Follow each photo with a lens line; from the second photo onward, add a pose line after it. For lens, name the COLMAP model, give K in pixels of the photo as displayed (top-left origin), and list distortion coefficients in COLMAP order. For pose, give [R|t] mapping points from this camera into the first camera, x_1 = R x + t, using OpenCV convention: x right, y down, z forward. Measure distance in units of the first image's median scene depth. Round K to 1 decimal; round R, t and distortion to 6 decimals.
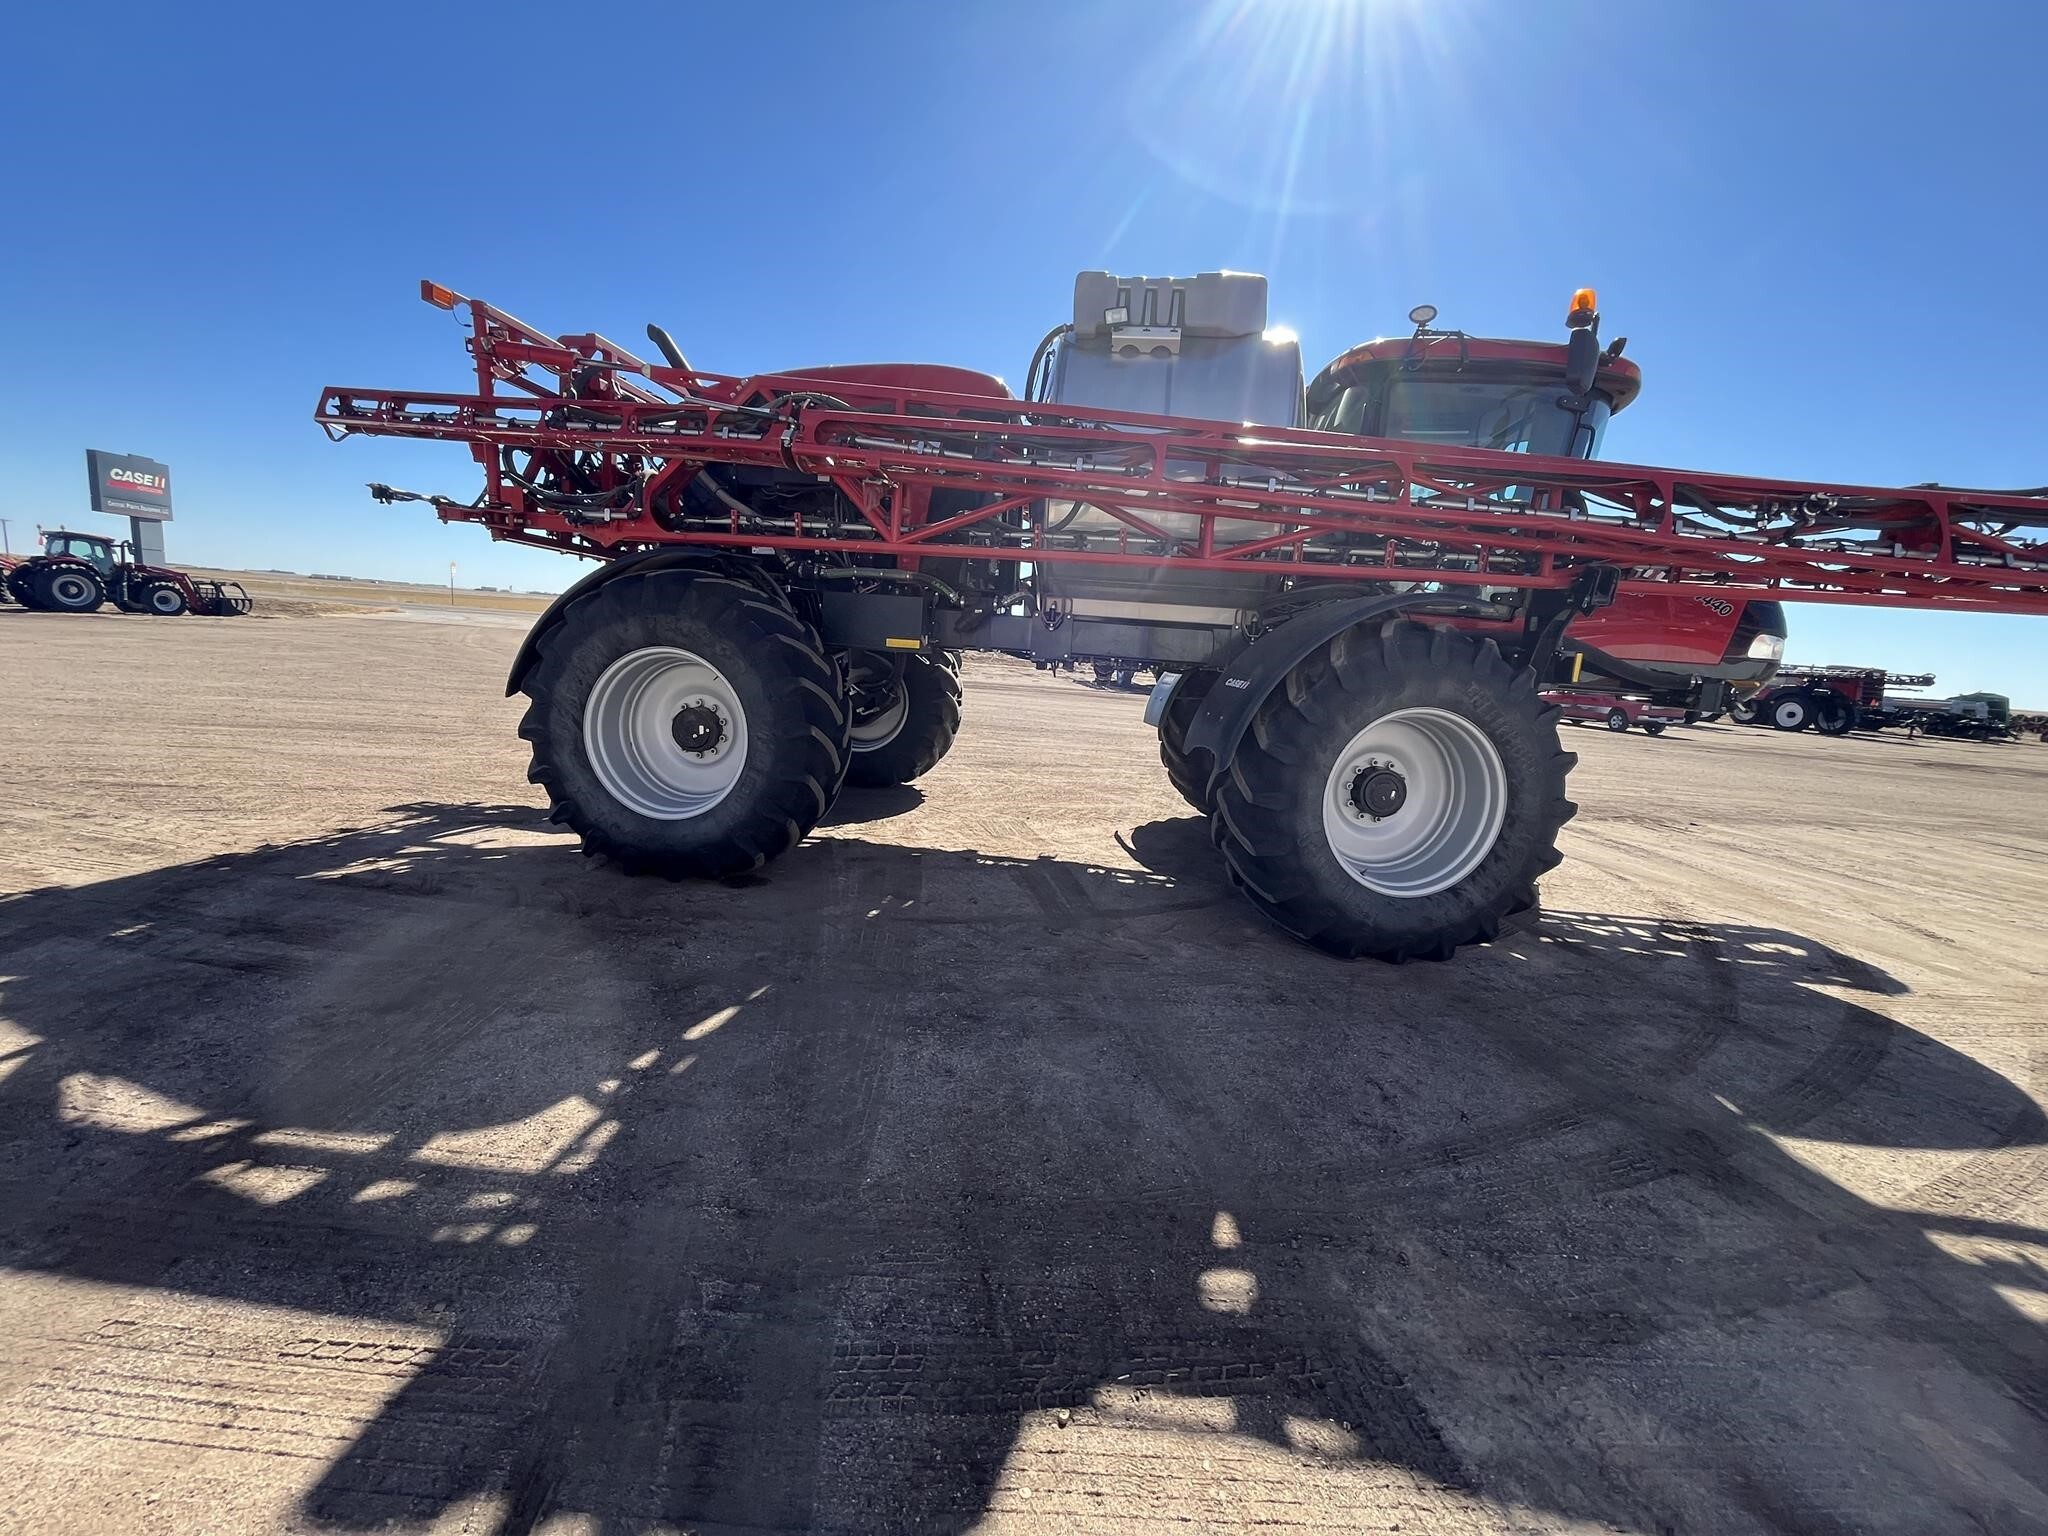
lens RADIAL K [[828.5, 0, 1017.9], [0, 828.5, 770.7], [0, 0, 1]] dist [-0.001962, -0.000031]
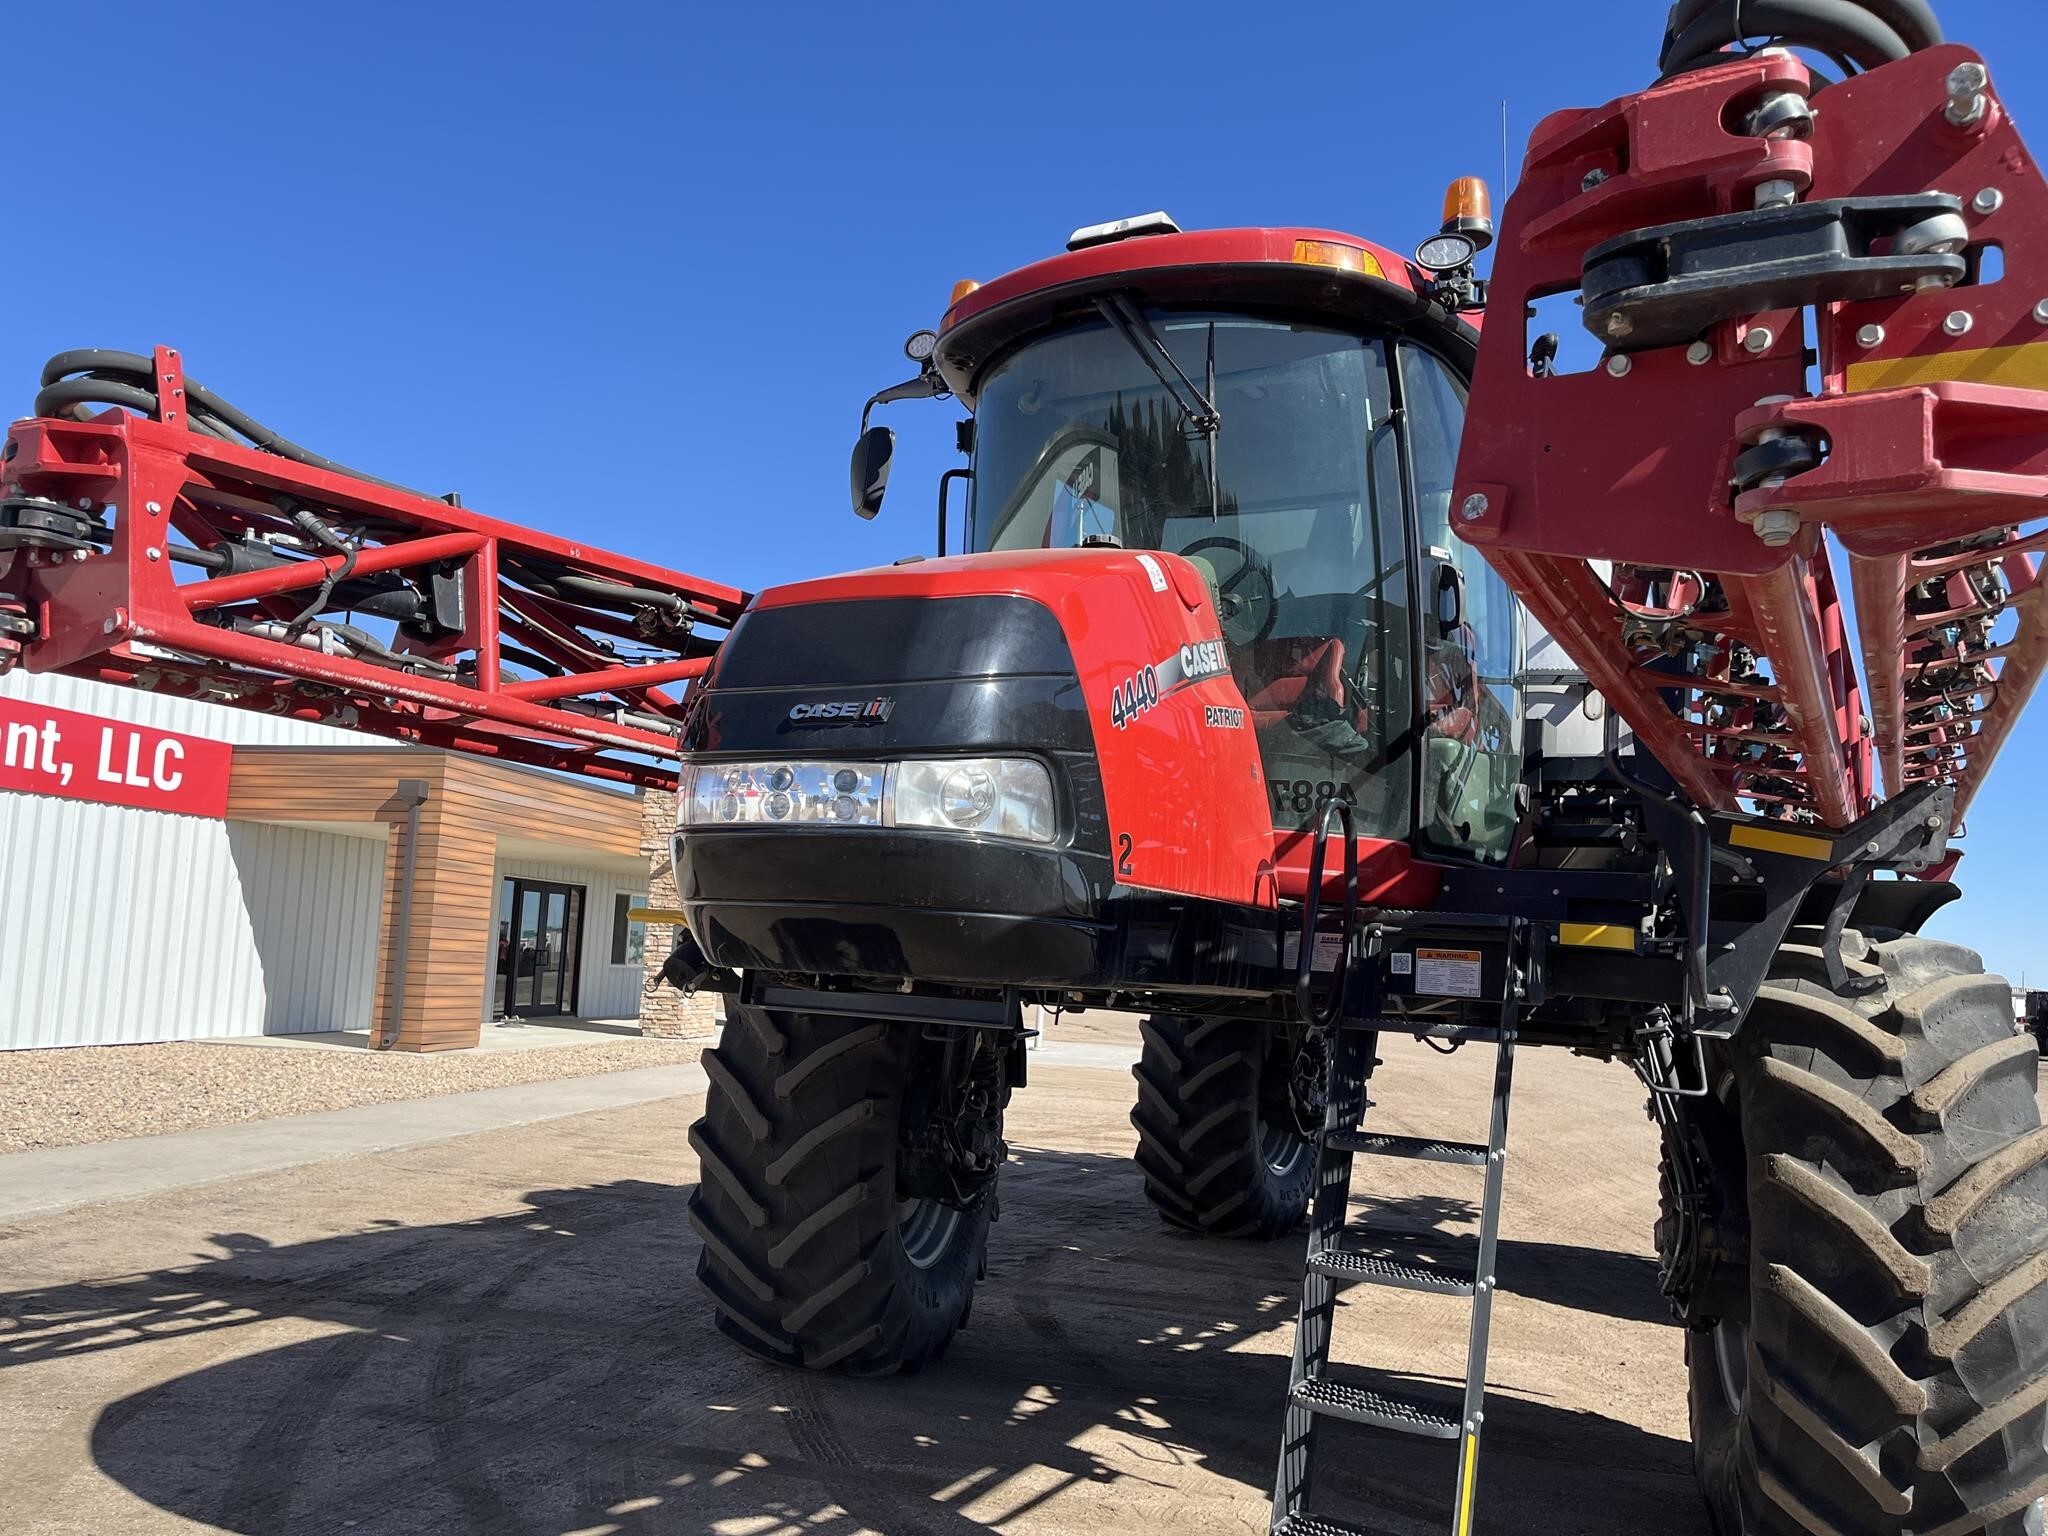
lens RADIAL K [[1548.0, 0, 1003.7], [0, 1548.0, 774.1], [0, 0, 1]] dist [0.073524, -0.094196]
pose [[-0.372992, -0.204533, -0.905010, 1.680547], [-0.222776, 0.966609, -0.126639, -0.124860], [0.900693, 0.154380, -0.406102, 1.600192]]
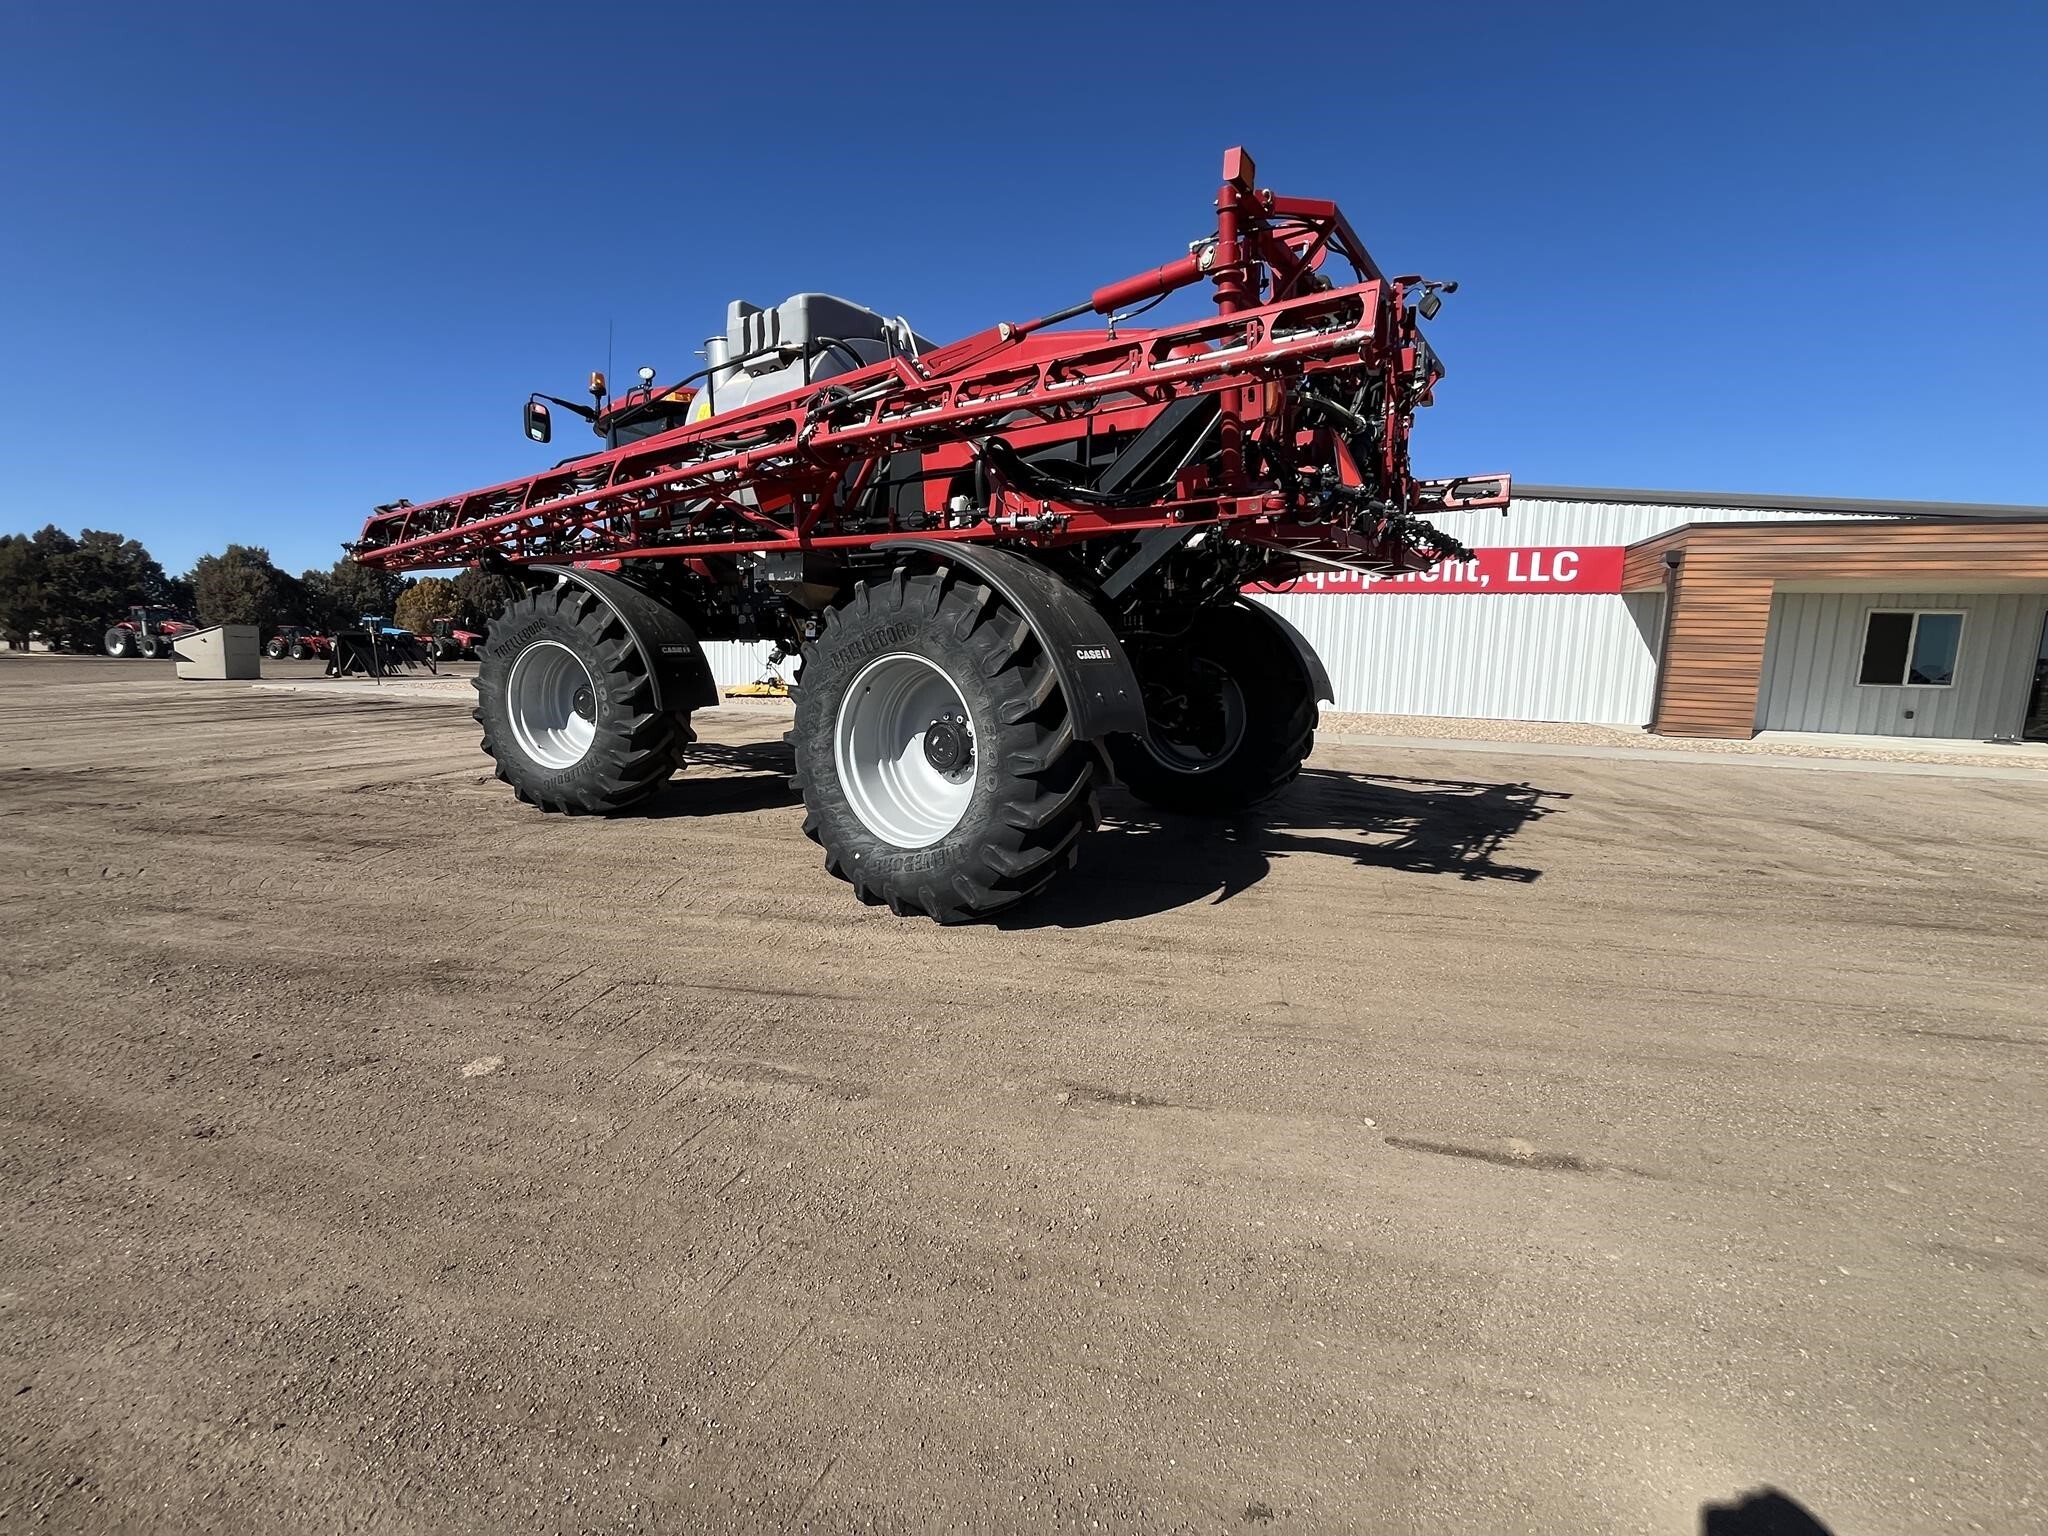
lens RADIAL K [[828.5, 0, 1022.5], [0, 828.5, 769.4], [0, 0, 1]] dist [-0.001962, -0.000031]
pose [[-0.878123, -0.163666, 0.449570, -0.857476], [-0.017466, 0.950008, 0.311737, -0.435704], [-0.478116, 0.265891, -0.837083, 2.605844]]
